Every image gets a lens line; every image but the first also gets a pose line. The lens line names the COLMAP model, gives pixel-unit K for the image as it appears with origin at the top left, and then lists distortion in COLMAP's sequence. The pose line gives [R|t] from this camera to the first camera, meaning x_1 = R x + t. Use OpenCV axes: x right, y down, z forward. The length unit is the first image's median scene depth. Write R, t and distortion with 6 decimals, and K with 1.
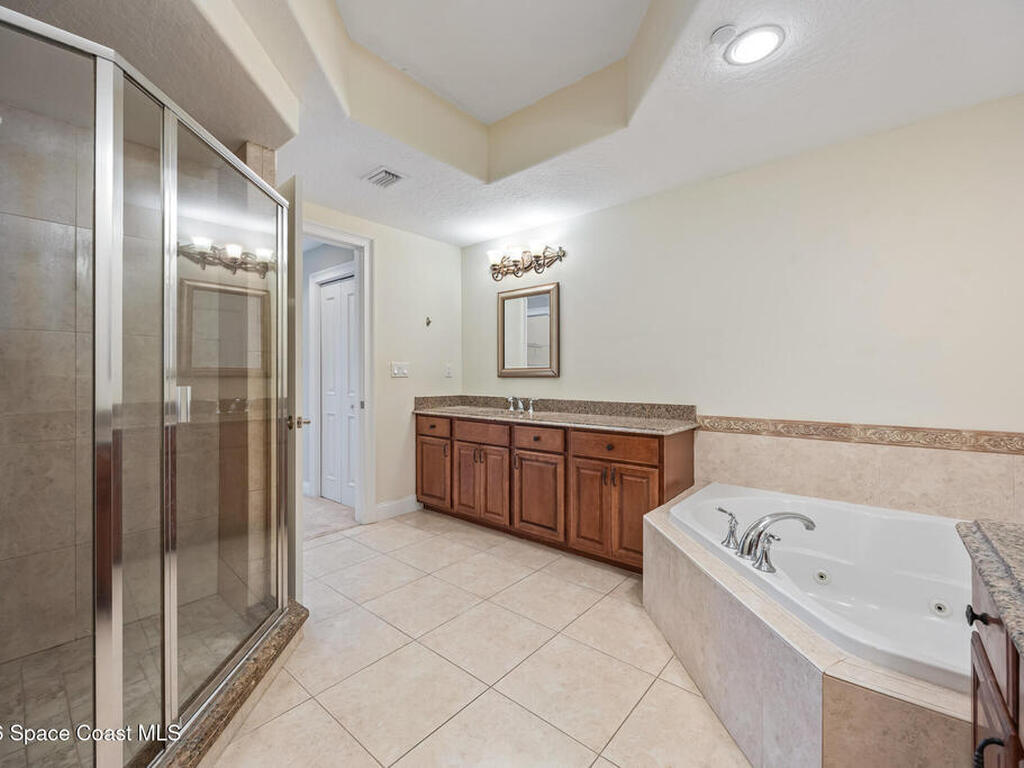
lens RADIAL K [[435.7, 0, 507.5], [0, 435.7, 373.2], [0, 0, 1]] dist [-0.005381, 0.000467]
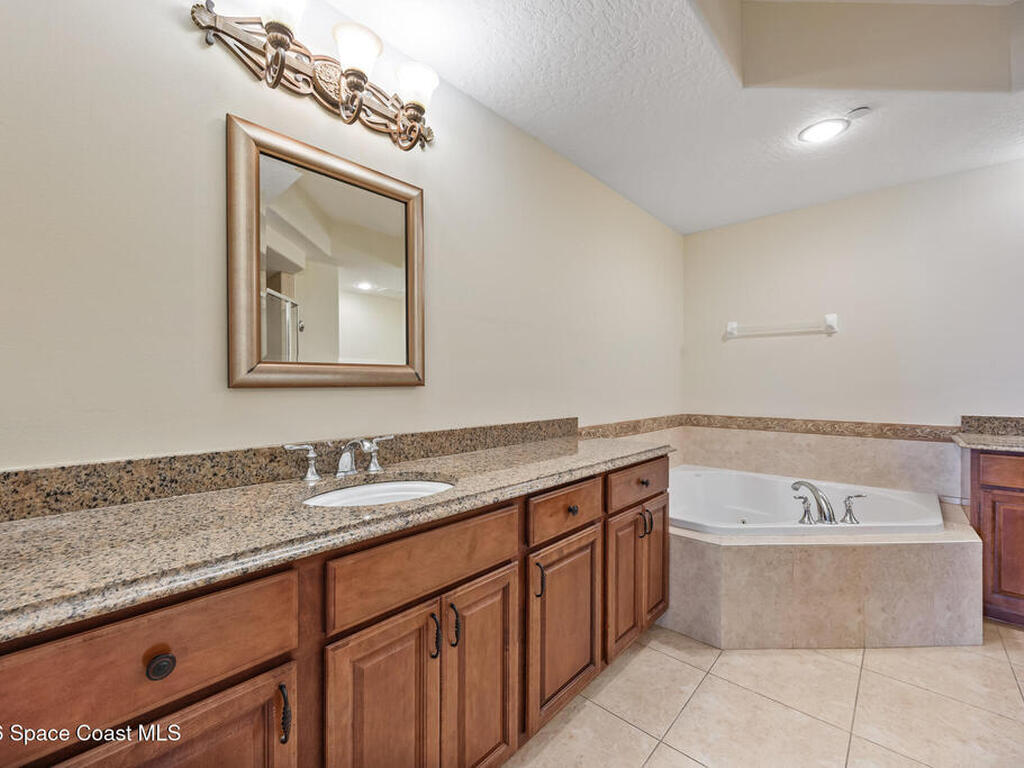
lens RADIAL K [[435.7, 0, 505.5], [0, 435.7, 385.0], [0, 0, 1]] dist [-0.005381, 0.000467]
pose [[0.043363, -0.003023, 0.999055, -0.419164], [-0.004650, 0.999984, 0.003228, 0.006618], [-0.999049, -0.004785, 0.043348, 1.025976]]
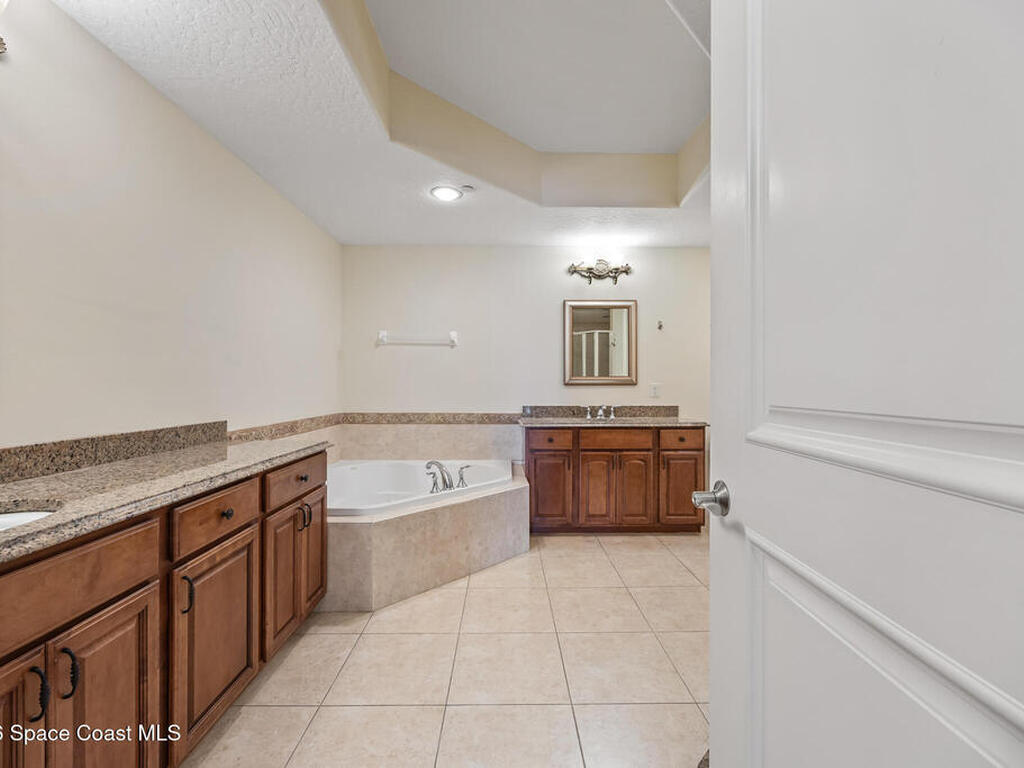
lens RADIAL K [[435.7, 0, 510.1], [0, 435.7, 385.0], [0, 0, 1]] dist [-0.005381, 0.000467]
pose [[-0.655616, -0.002064, 0.755091, -0.488021], [-0.006208, 0.999977, -0.002657, 0.006539], [-0.755069, -0.006430, -0.655614, 1.049310]]
